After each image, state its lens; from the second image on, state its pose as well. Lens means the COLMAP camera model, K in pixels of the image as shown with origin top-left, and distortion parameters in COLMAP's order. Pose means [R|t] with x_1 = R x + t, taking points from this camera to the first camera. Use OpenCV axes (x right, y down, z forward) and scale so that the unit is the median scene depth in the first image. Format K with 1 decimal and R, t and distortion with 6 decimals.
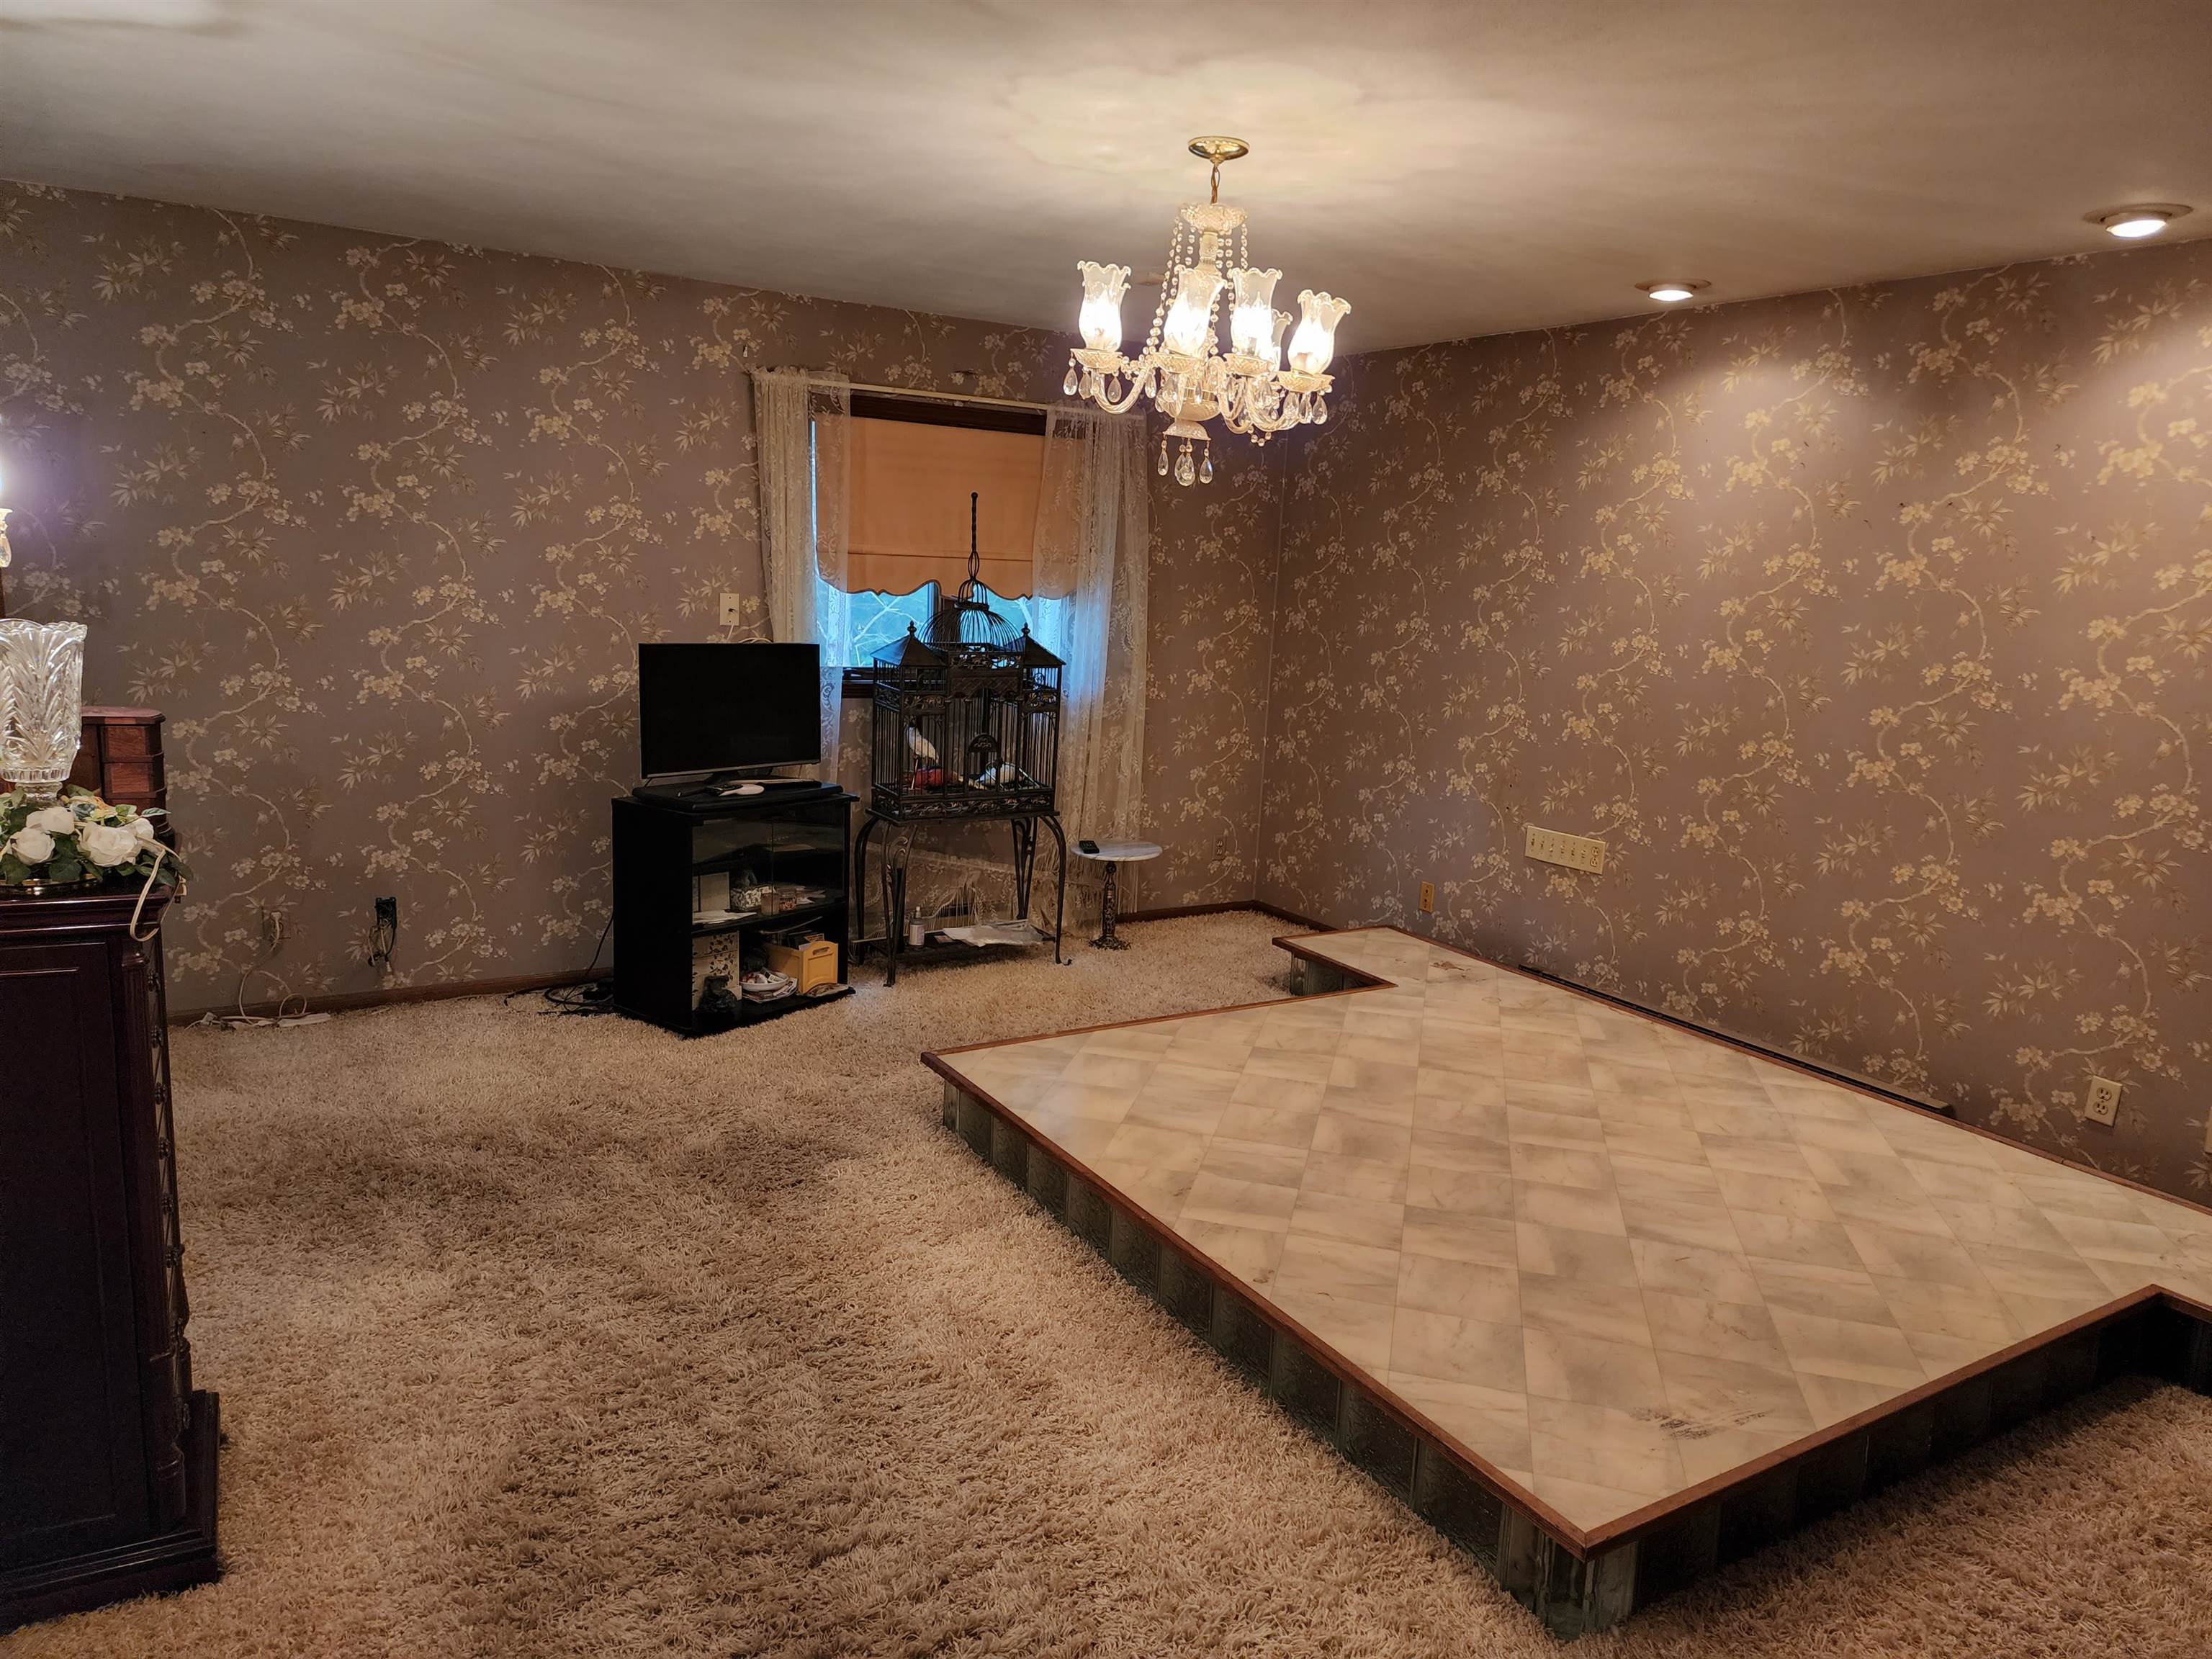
lens RADIAL K [[1476.7, 0, 1119.8], [0, 1476.7, 845.6], [0, 0, 1]] dist [0.084170, -0.075904]
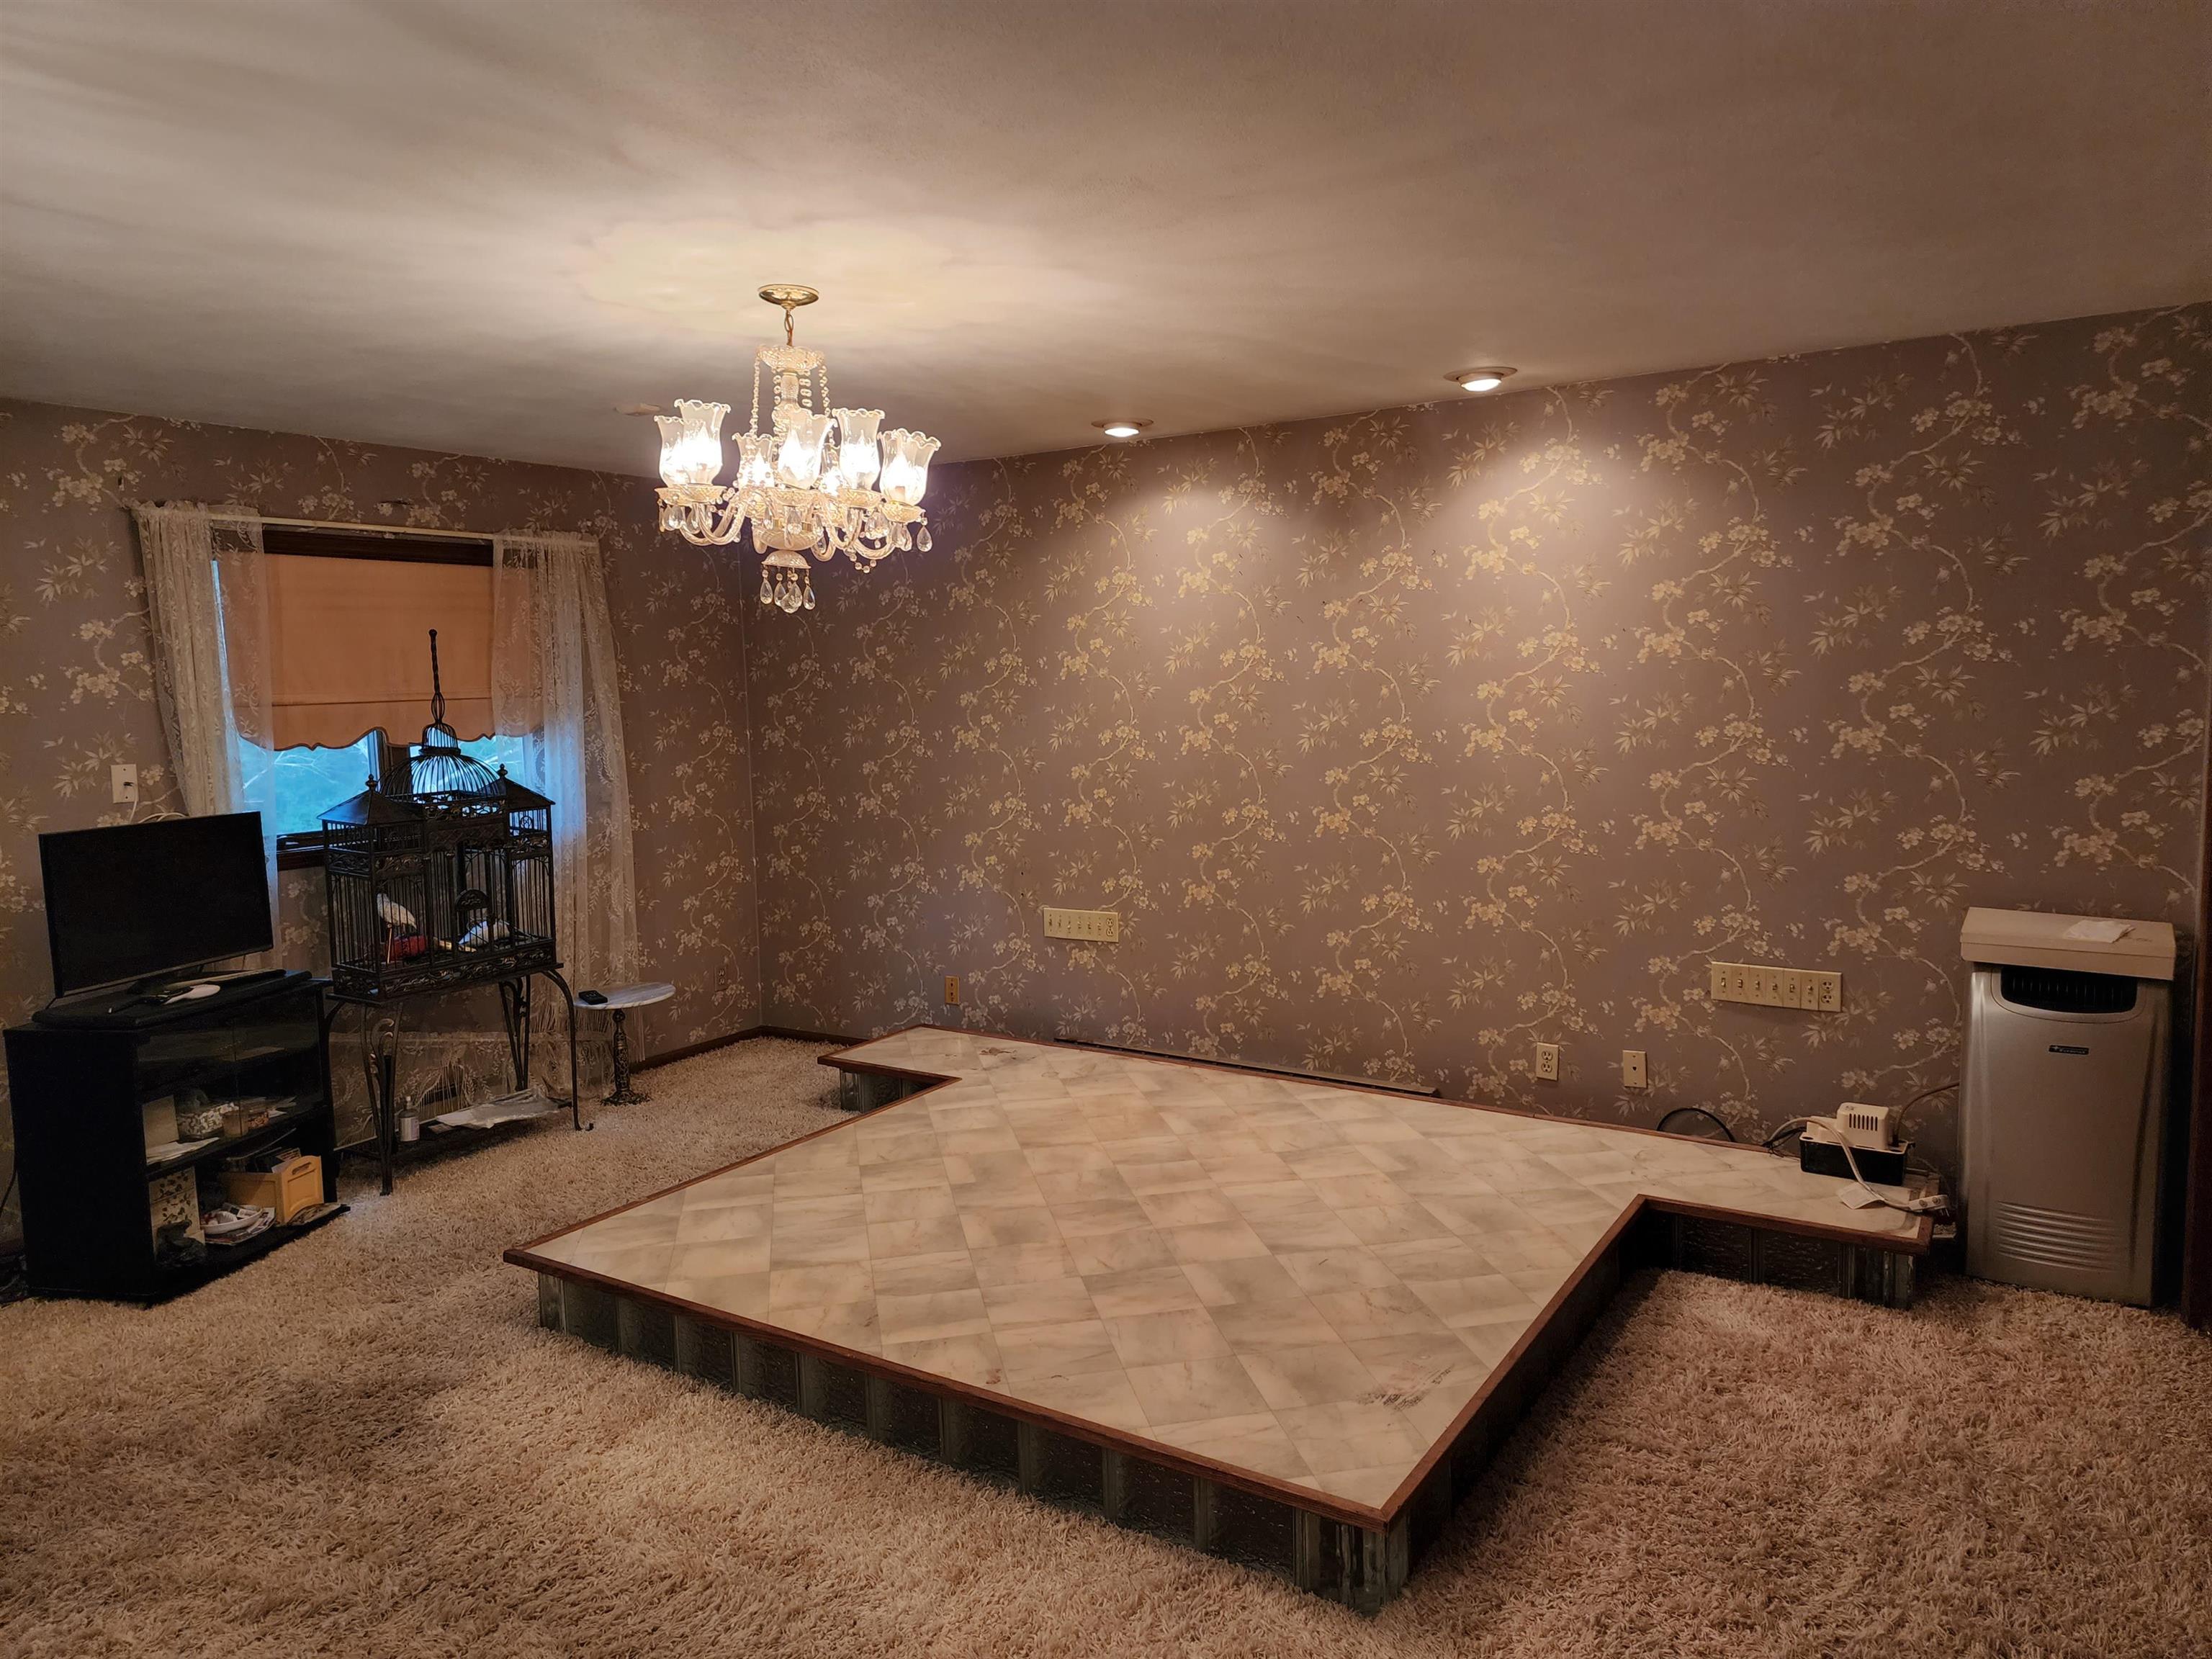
lens RADIAL K [[1476.7, 0, 1124.4], [0, 1476.7, 828.5], [0, 0, 1]] dist [0.084170, -0.075904]
pose [[0.900618, -0.112913, 0.419688, -0.140866], [0.147574, 0.987738, -0.050941, -0.008969], [-0.408790, 0.107814, 0.906238, 0.003432]]
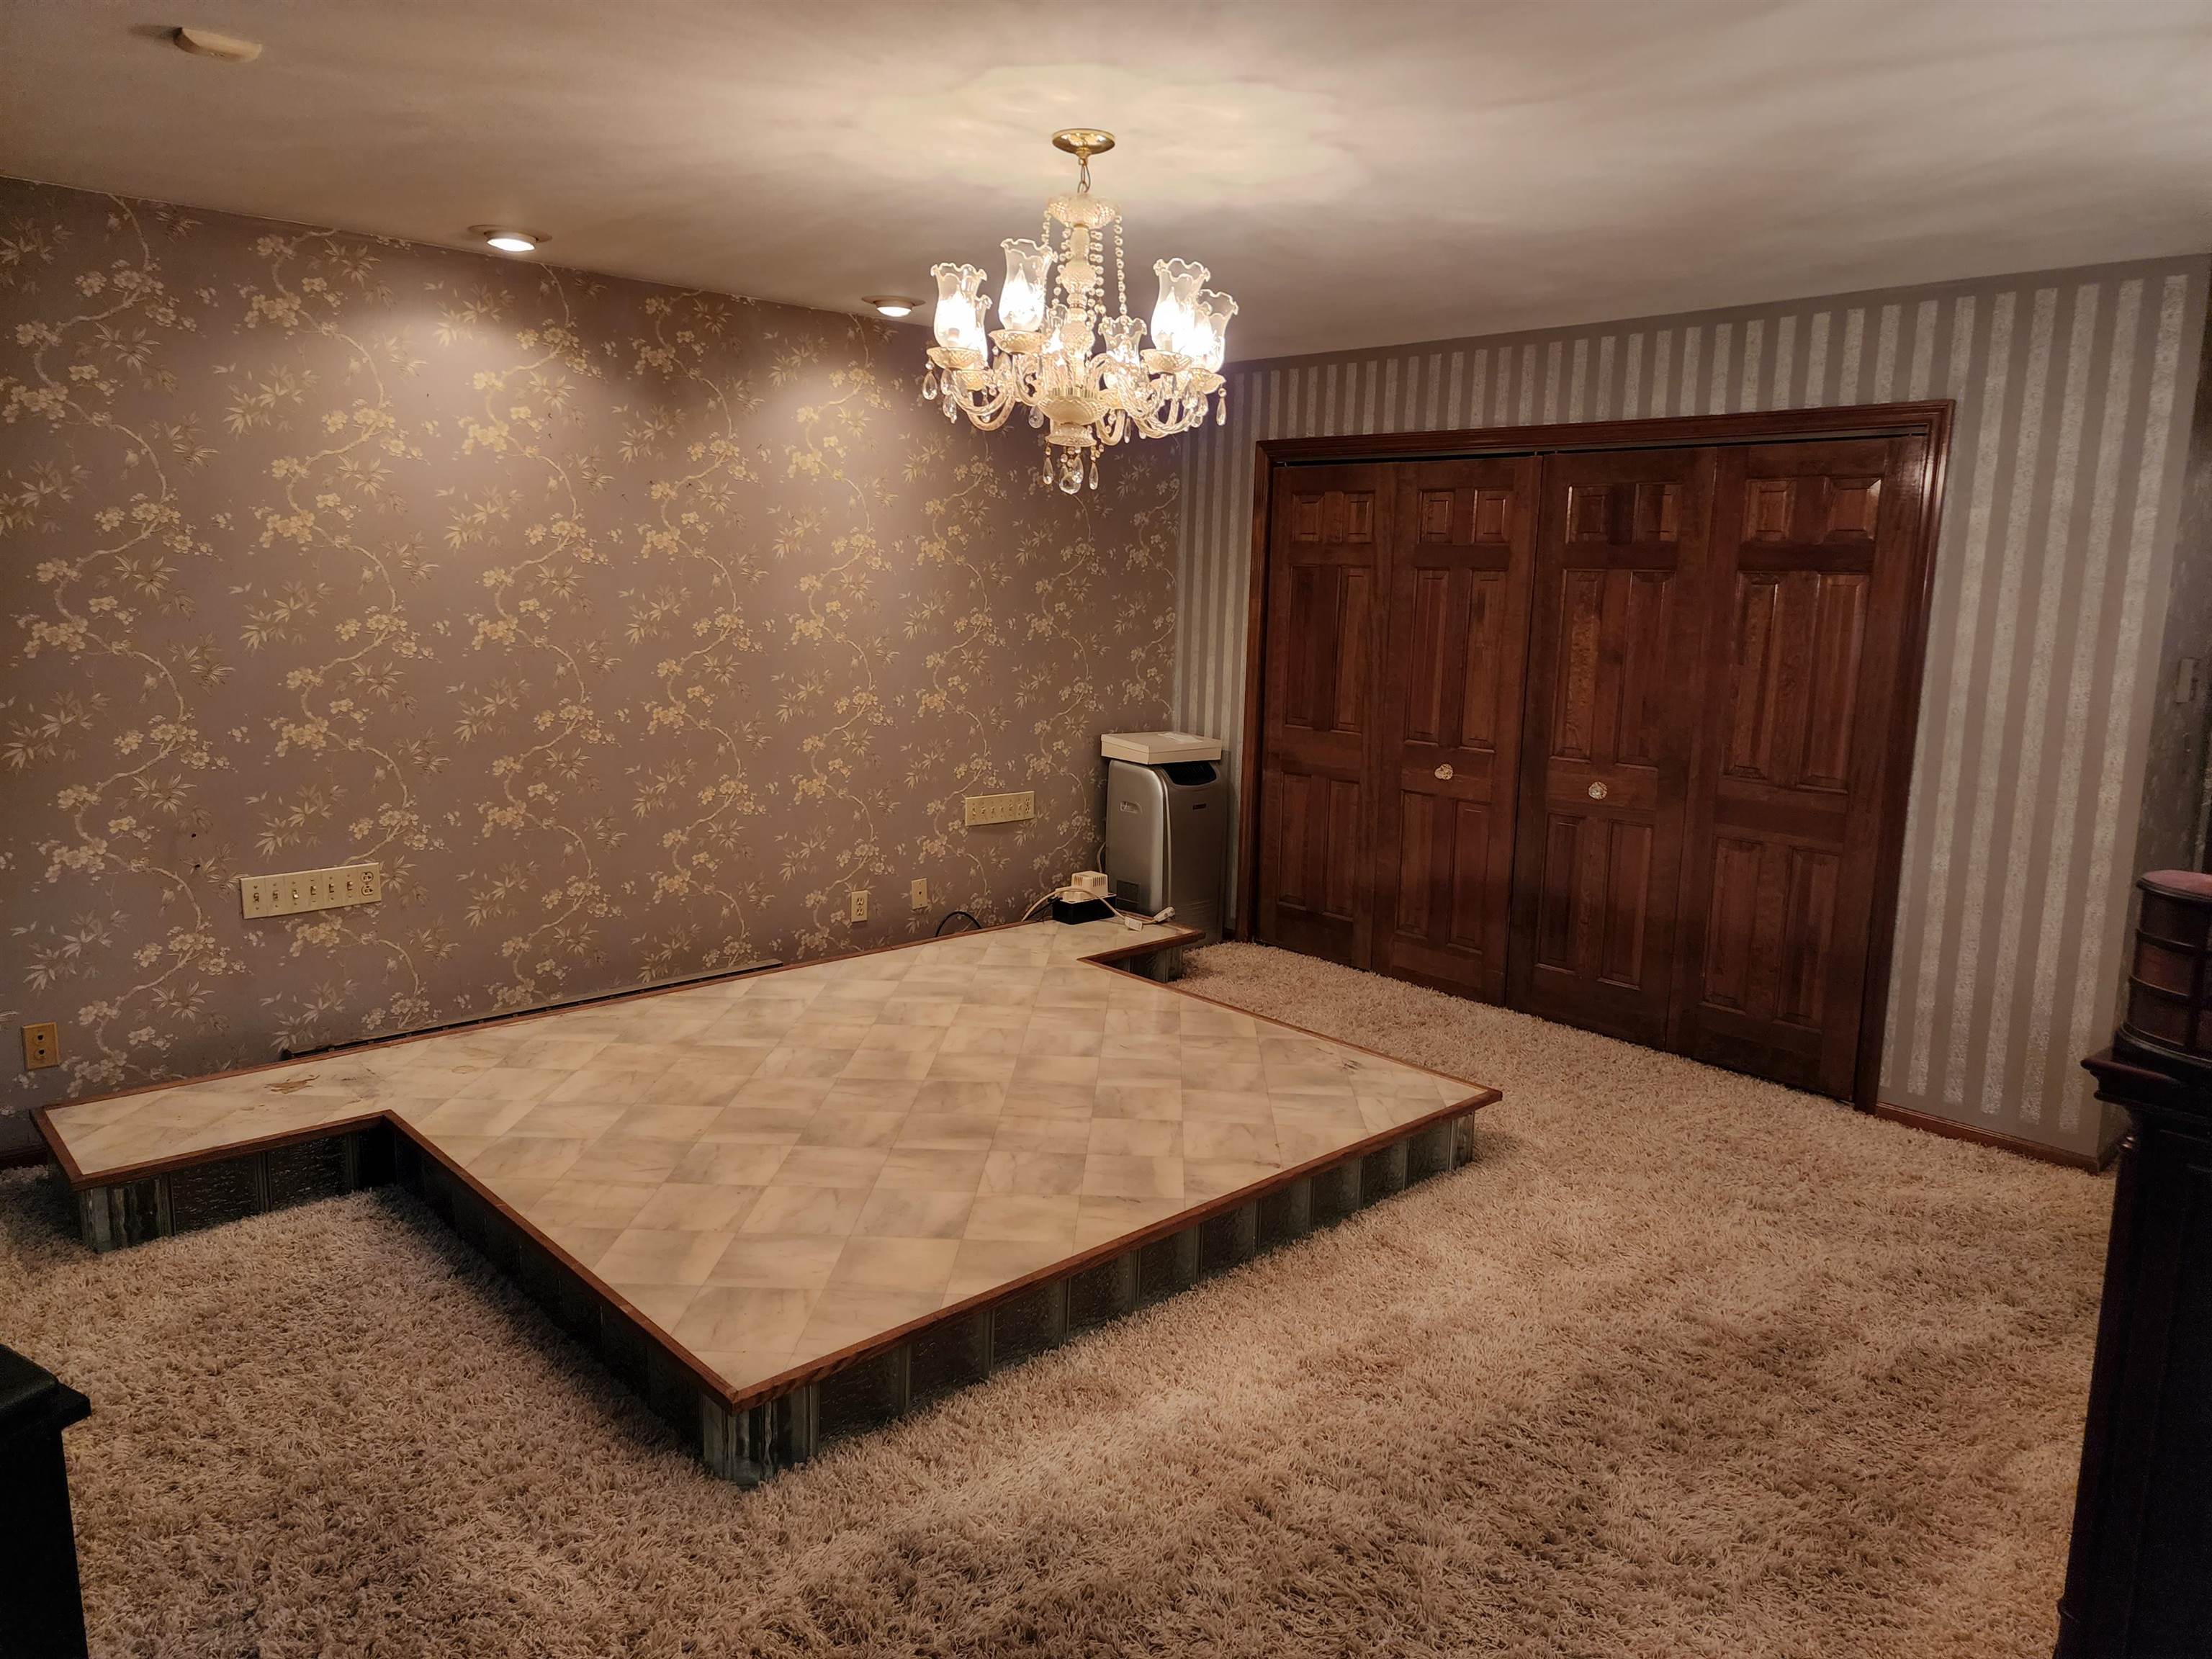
lens RADIAL K [[1476.7, 0, 1126.7], [0, 1476.7, 817.1], [0, 0, 1]] dist [0.084170, -0.075904]
pose [[-0.204113, -0.214244, 0.955216, -0.657993], [0.154672, 0.956444, 0.247571, -0.199992], [-0.966651, 0.198278, -0.162086, 0.849897]]
